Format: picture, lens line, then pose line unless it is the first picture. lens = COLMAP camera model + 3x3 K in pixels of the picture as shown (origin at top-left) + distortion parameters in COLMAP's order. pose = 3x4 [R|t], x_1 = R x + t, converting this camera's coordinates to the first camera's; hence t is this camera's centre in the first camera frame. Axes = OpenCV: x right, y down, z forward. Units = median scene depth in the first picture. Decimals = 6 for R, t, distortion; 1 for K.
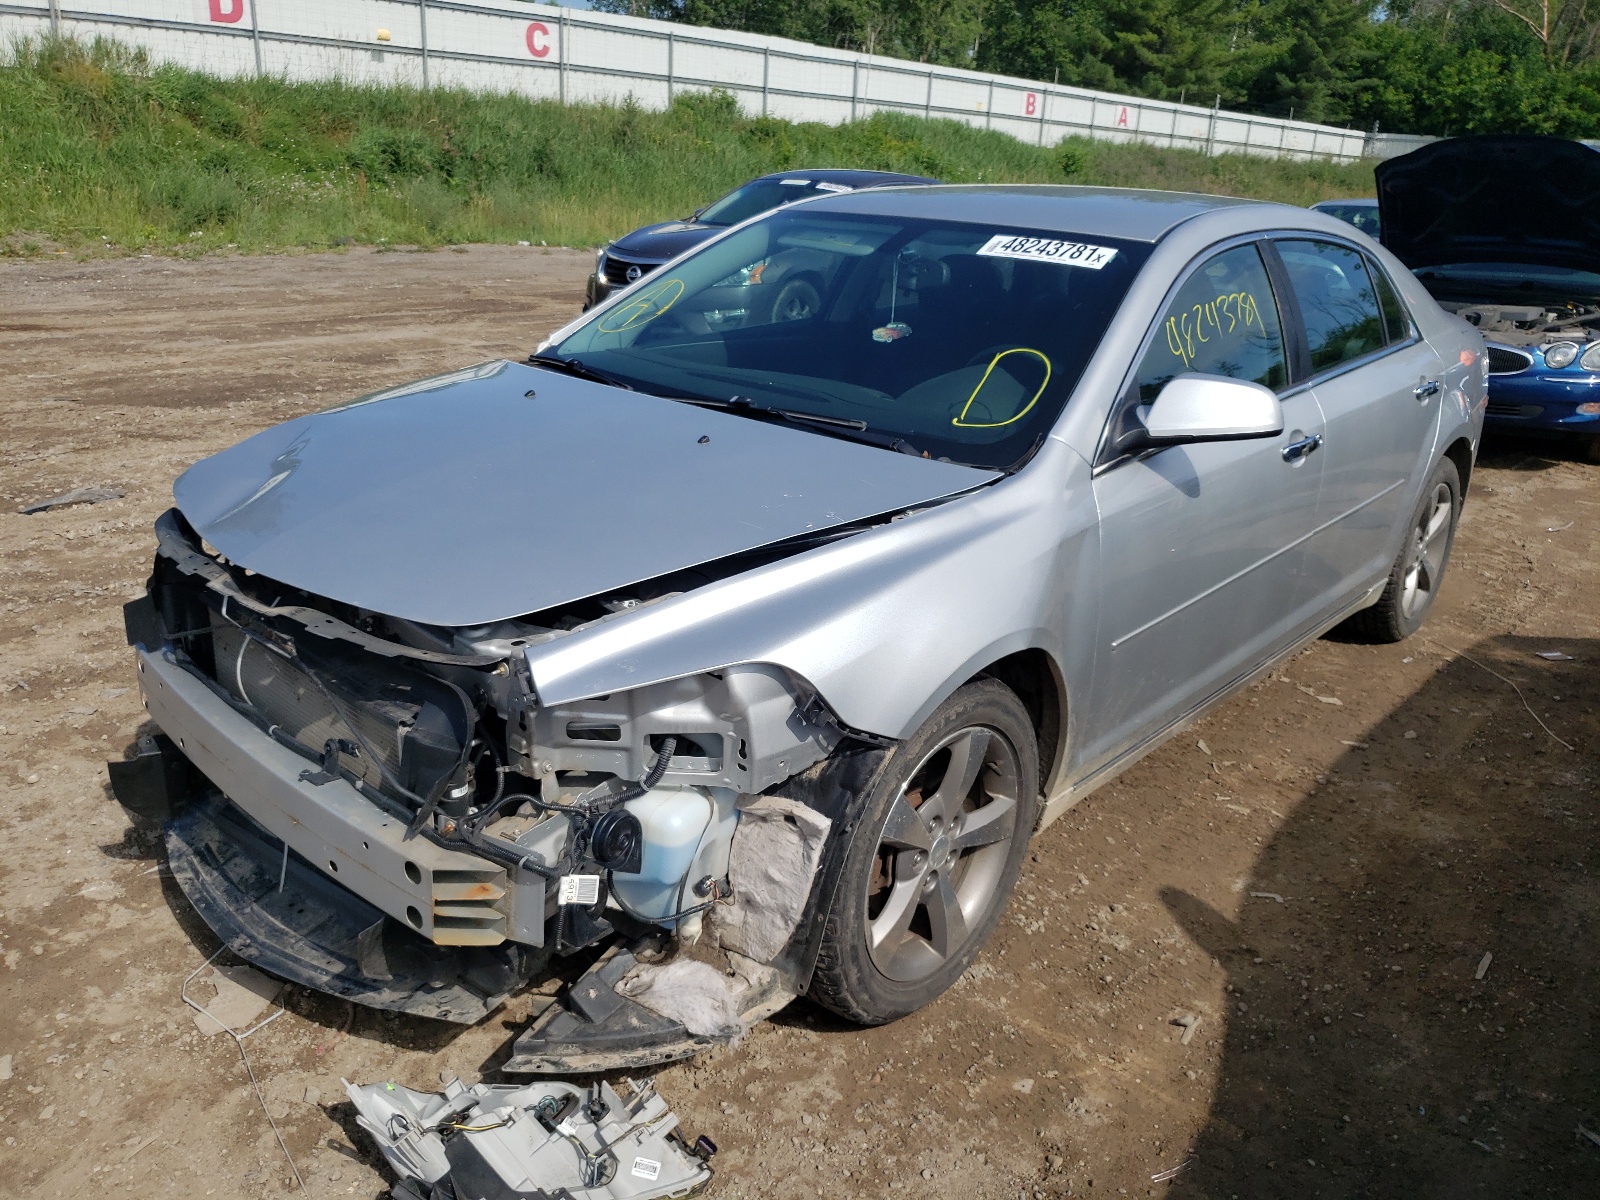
lens RADIAL K [[1231.1, 0, 800.0], [0, 1231.1, 600.0], [0, 0, 1]] dist [0.006495, 0.003771]
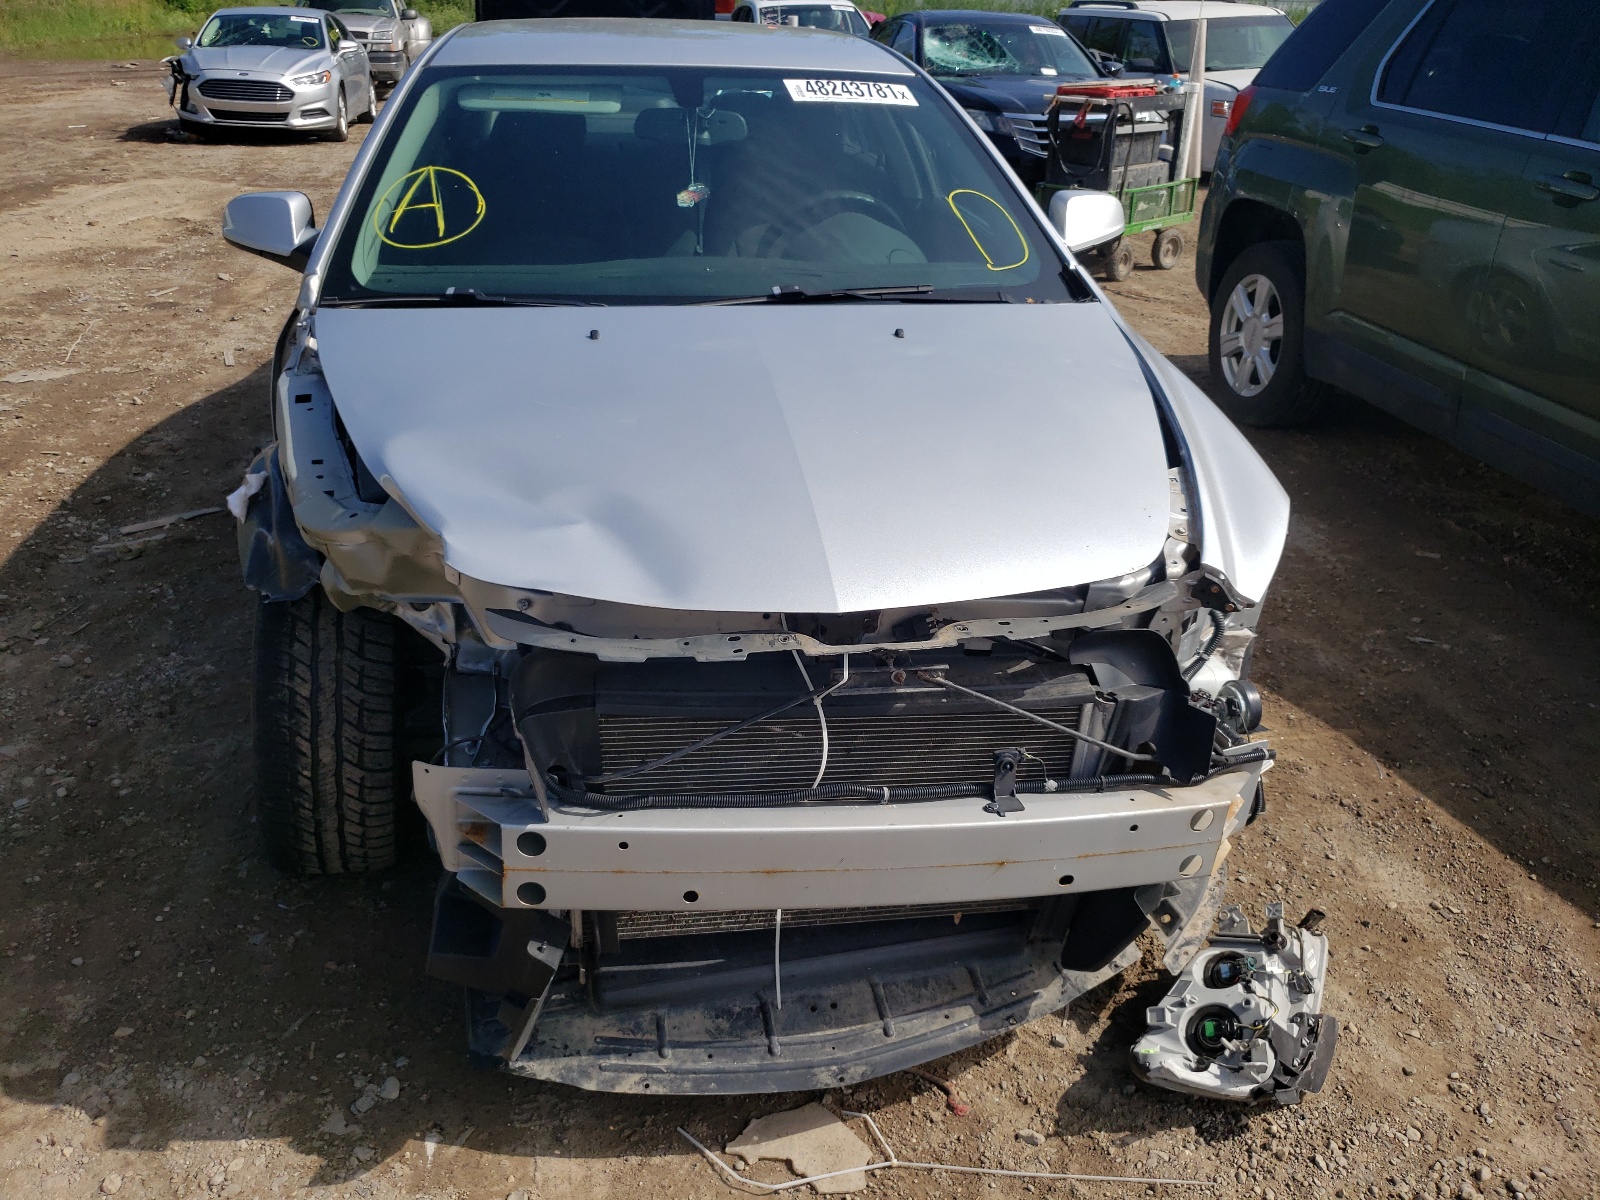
lens RADIAL K [[1231.1, 0, 800.0], [0, 1231.1, 600.0], [0, 0, 1]] dist [0.006495, 0.003771]
pose [[0.631218, -0.356796, 0.688666, -0.807898], [0.258866, 0.933908, 0.246583, -0.184769], [-0.731131, 0.022624, 0.681862, 0.420297]]
